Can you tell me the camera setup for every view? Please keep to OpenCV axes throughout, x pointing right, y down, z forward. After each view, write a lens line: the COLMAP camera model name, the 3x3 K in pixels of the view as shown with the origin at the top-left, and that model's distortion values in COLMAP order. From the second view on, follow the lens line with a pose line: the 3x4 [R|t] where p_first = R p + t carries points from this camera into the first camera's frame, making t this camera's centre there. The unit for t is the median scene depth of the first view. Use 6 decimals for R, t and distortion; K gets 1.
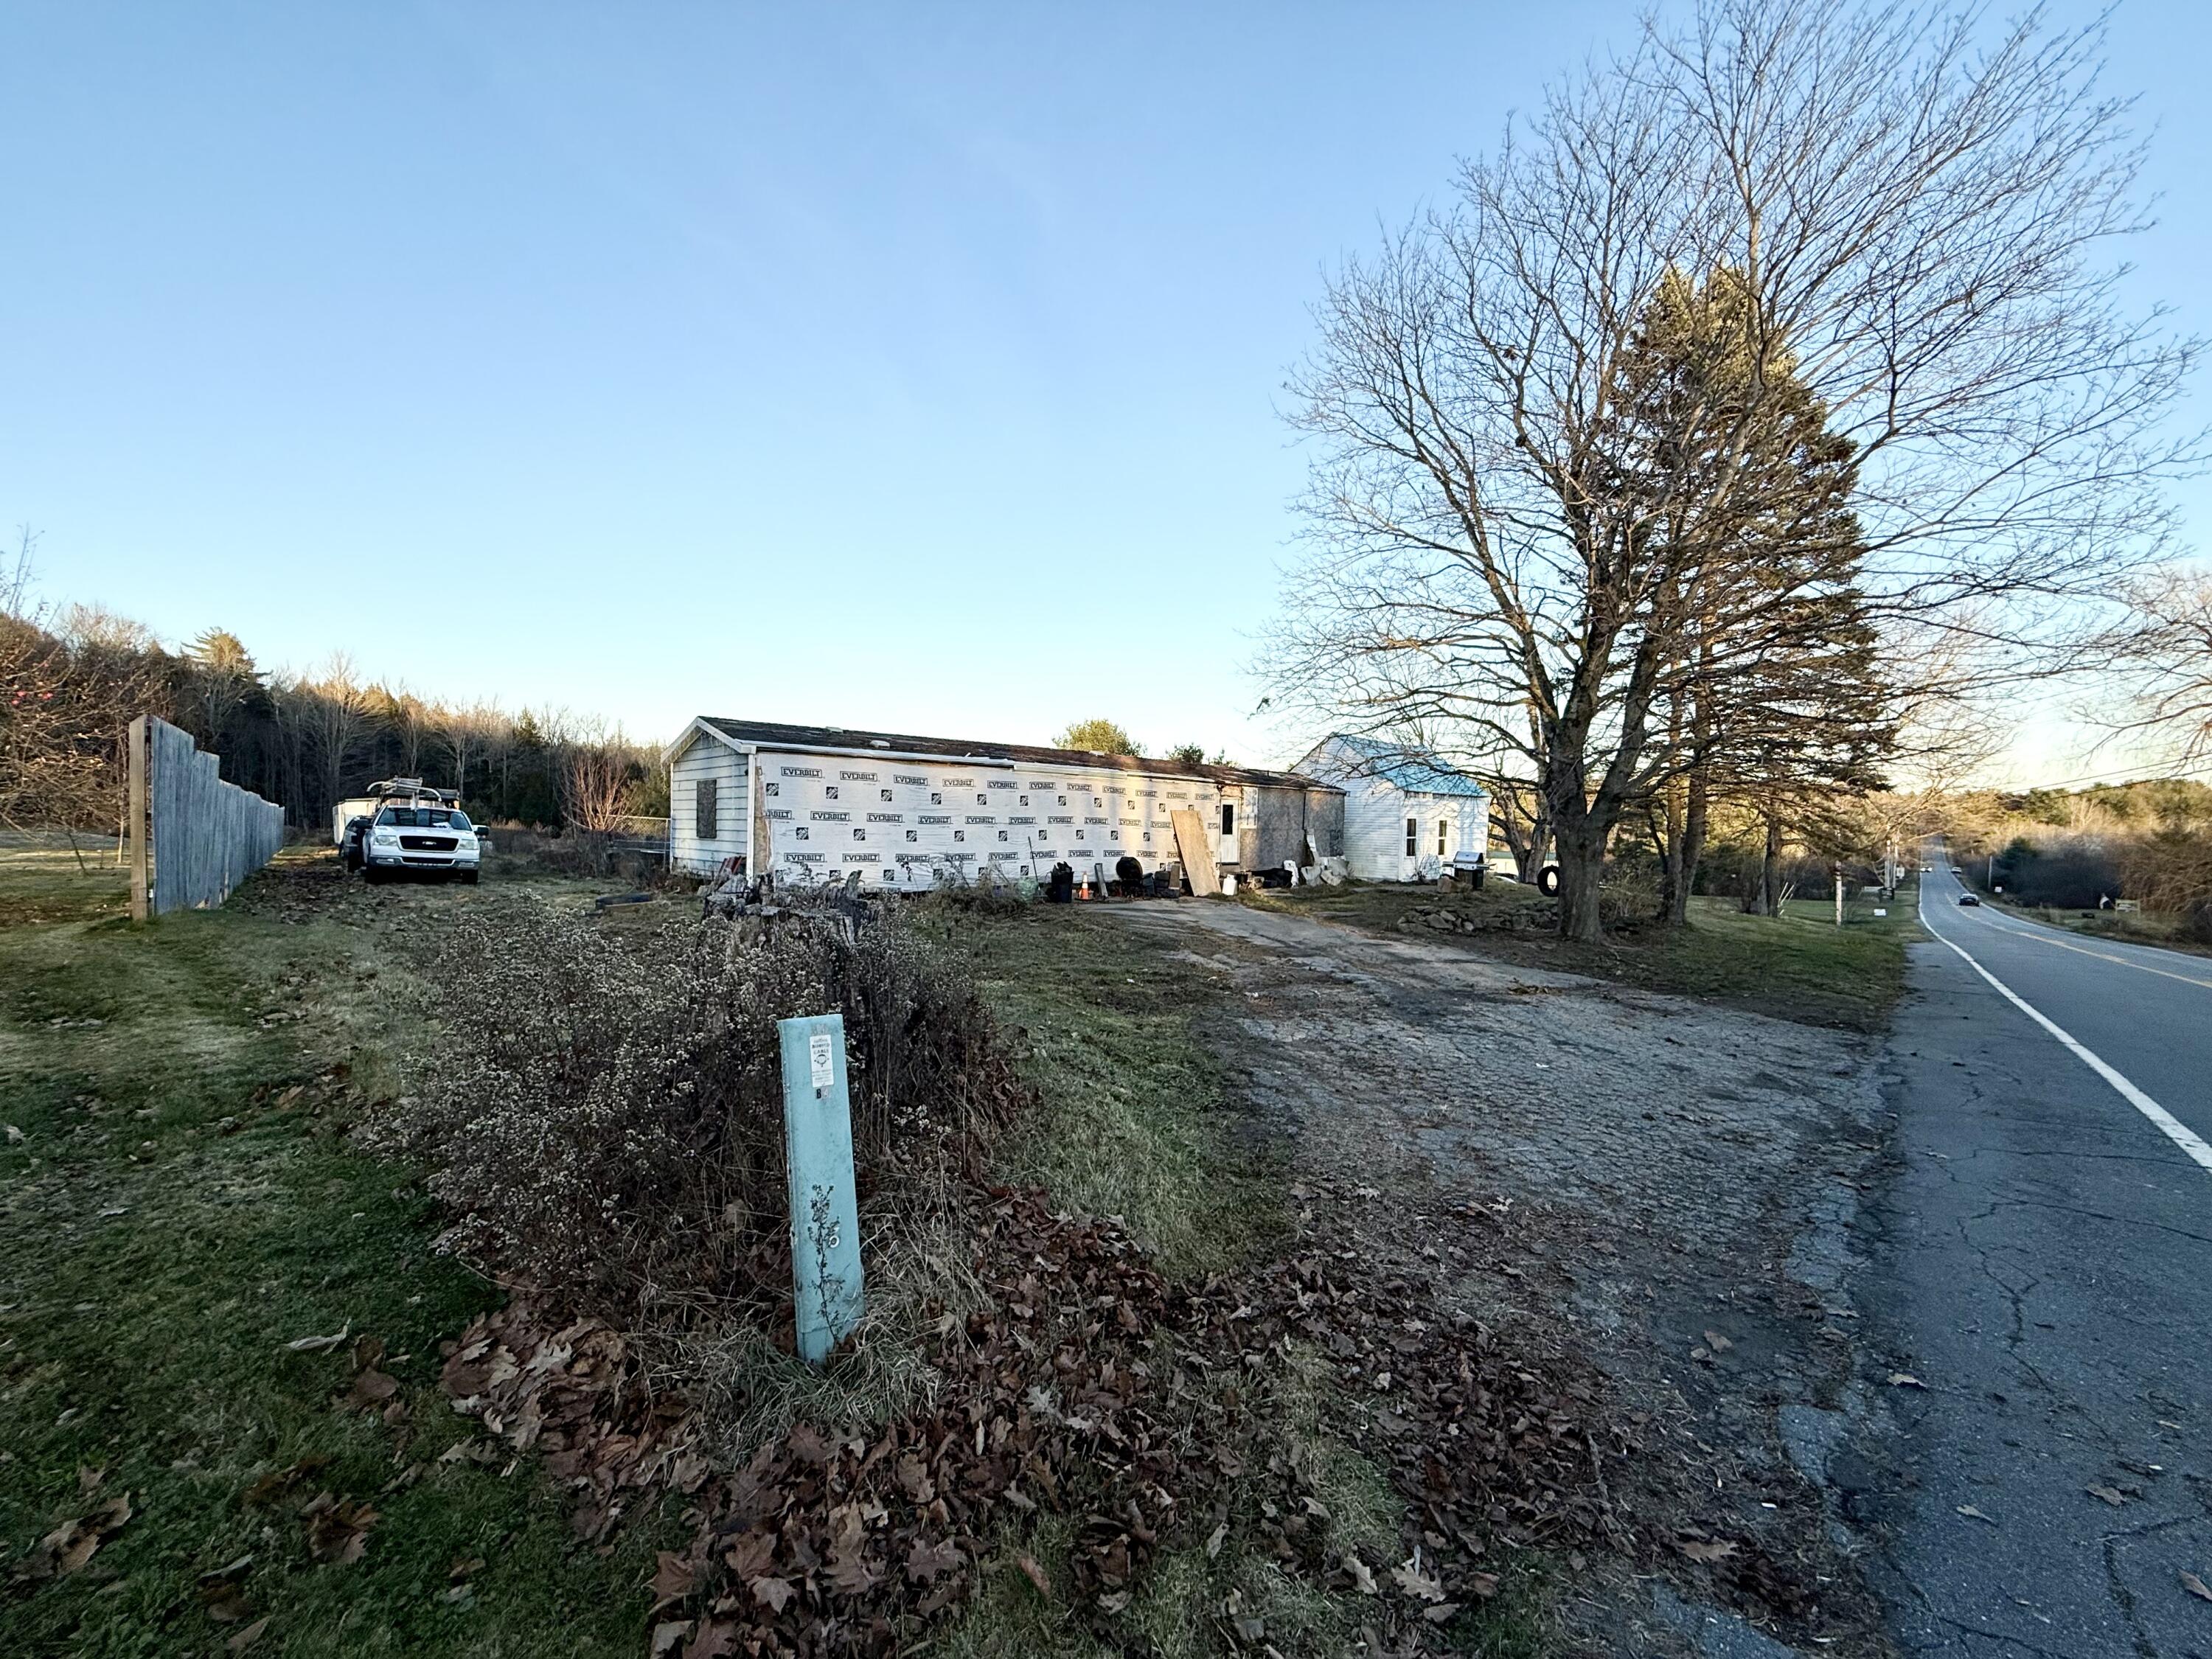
lens RADIAL K [[881.4, 0, 1105.4], [0, 881.4, 842.6], [0, 0, 1]] dist [0.000391, -0.000242]
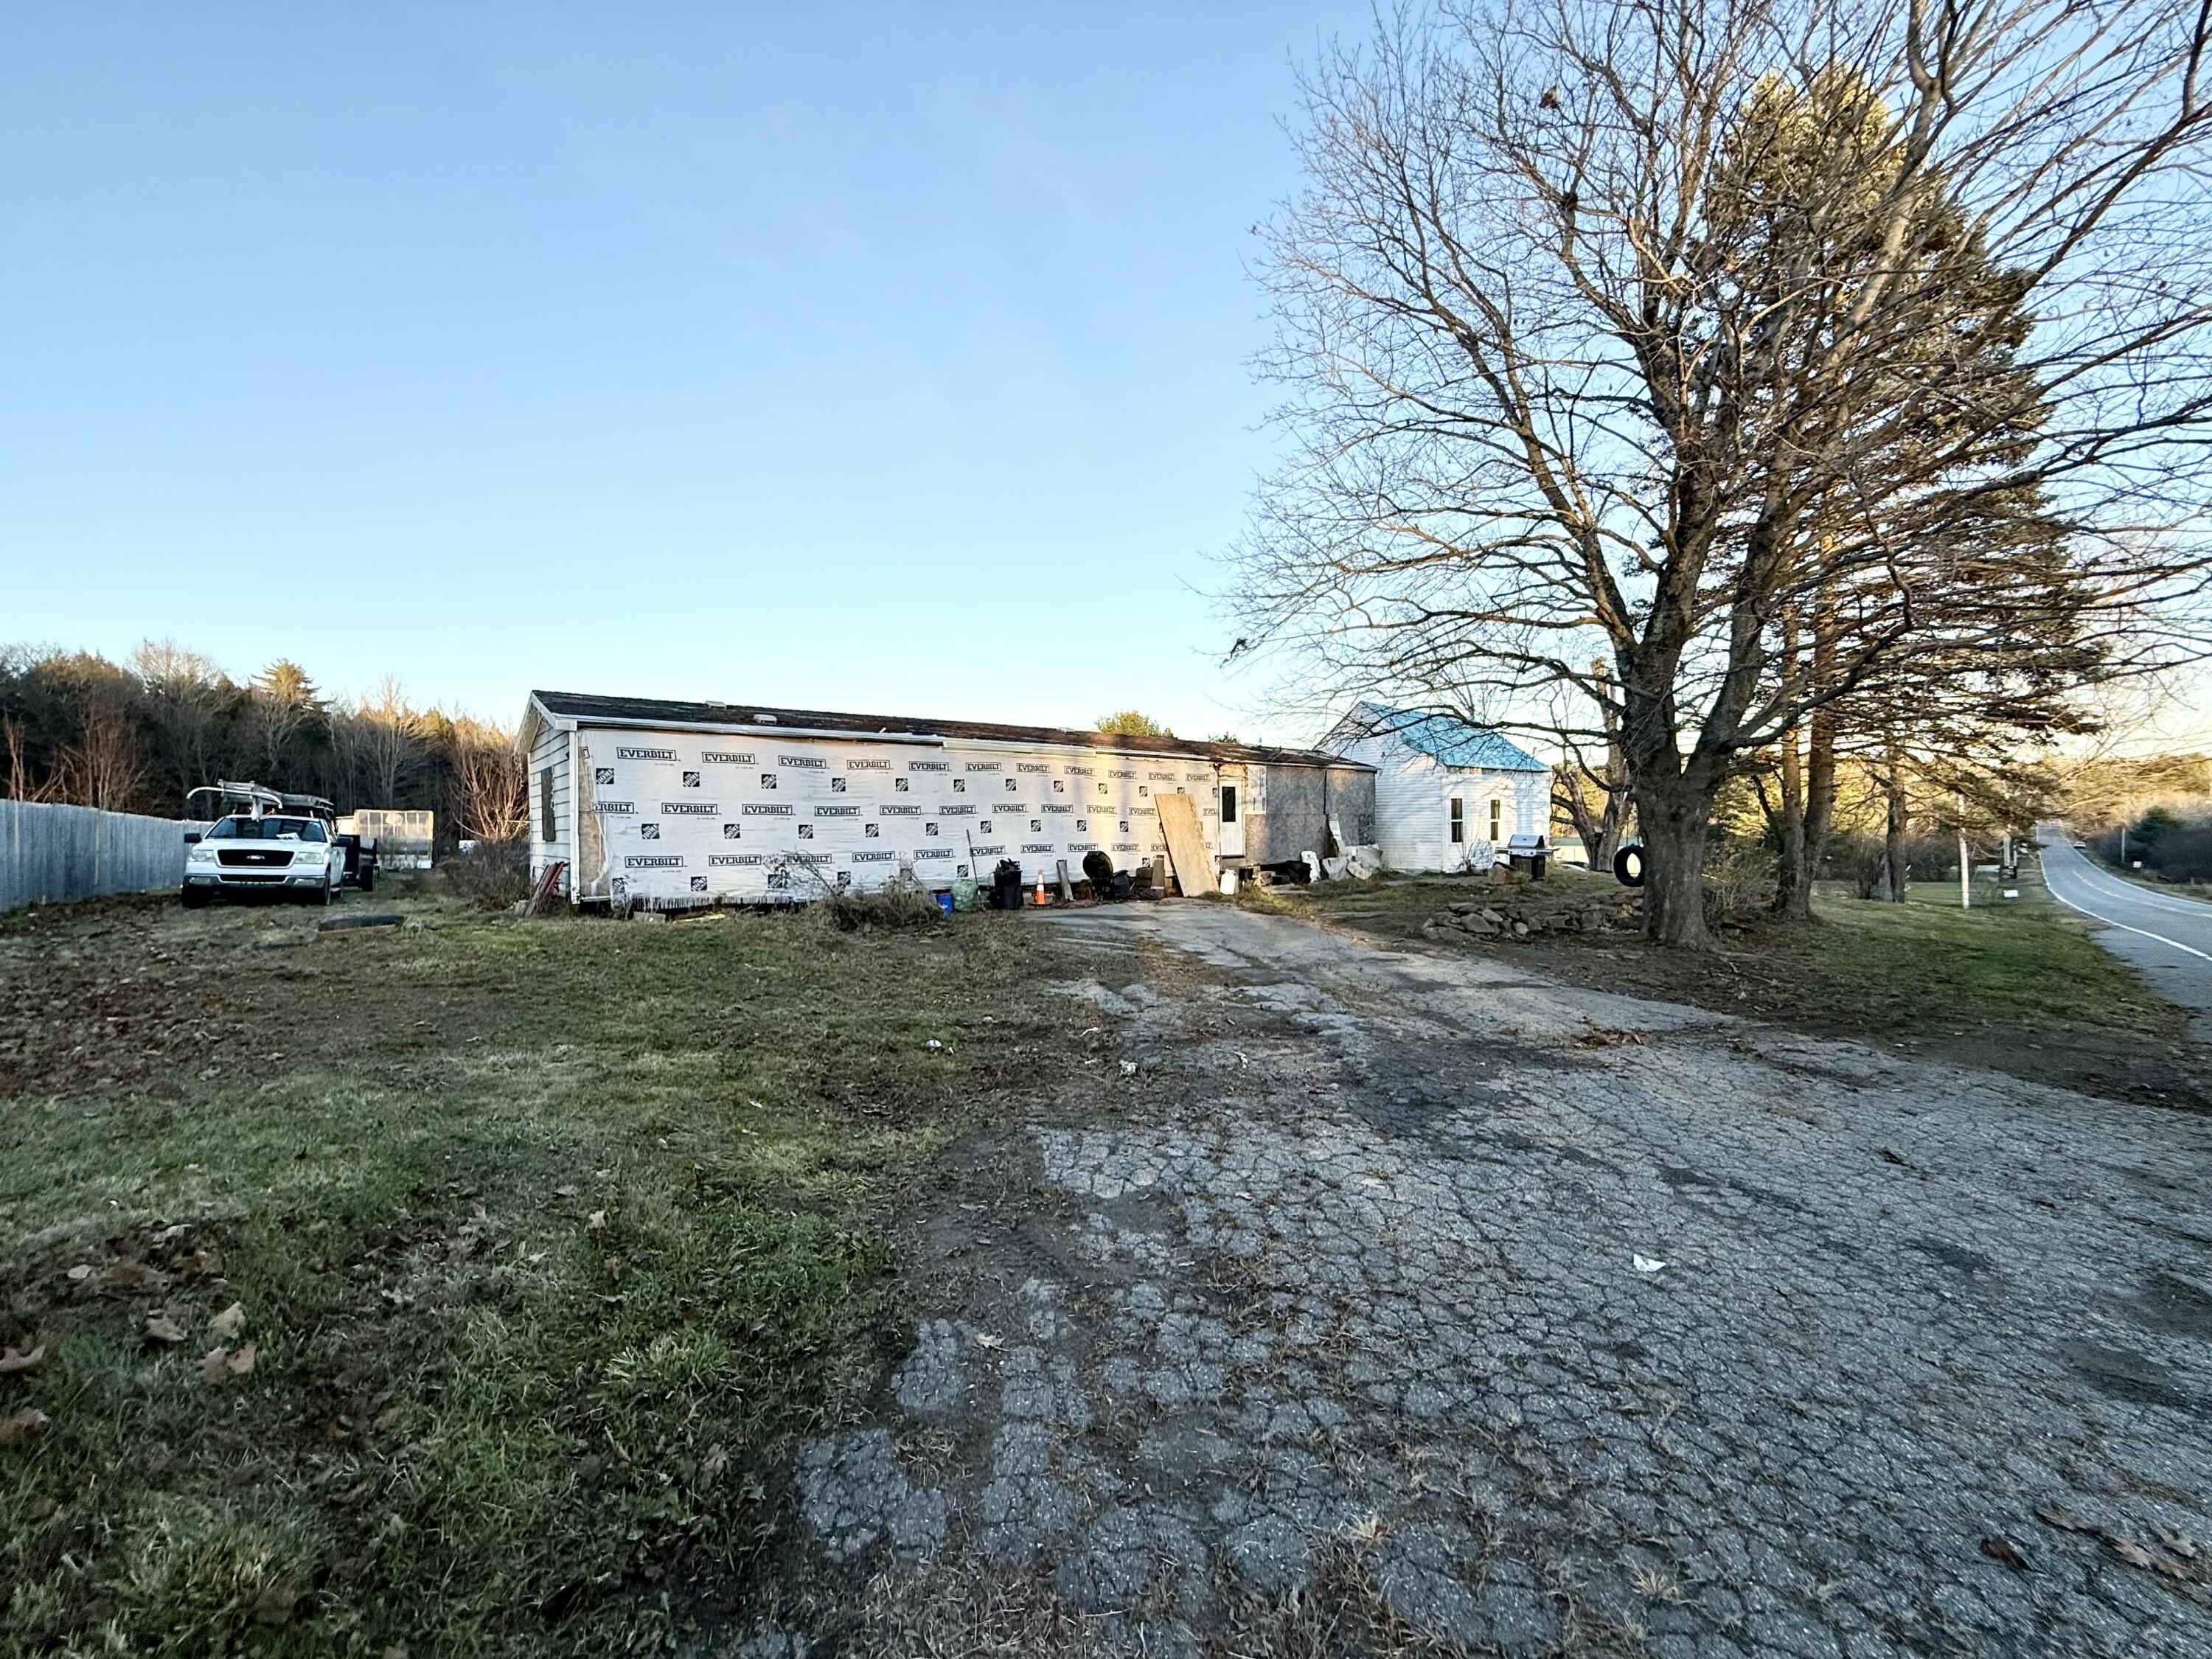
lens RADIAL K [[881.4, 0, 1105.4], [0, 881.4, 842.6], [0, 0, 1]] dist [0.000391, -0.000242]
pose [[0.997578, -0.029185, -0.063137, 0.087105], [0.029110, 0.999574, -0.002099, 0.010281], [0.063171, 0.000256, 0.998003, 0.183032]]
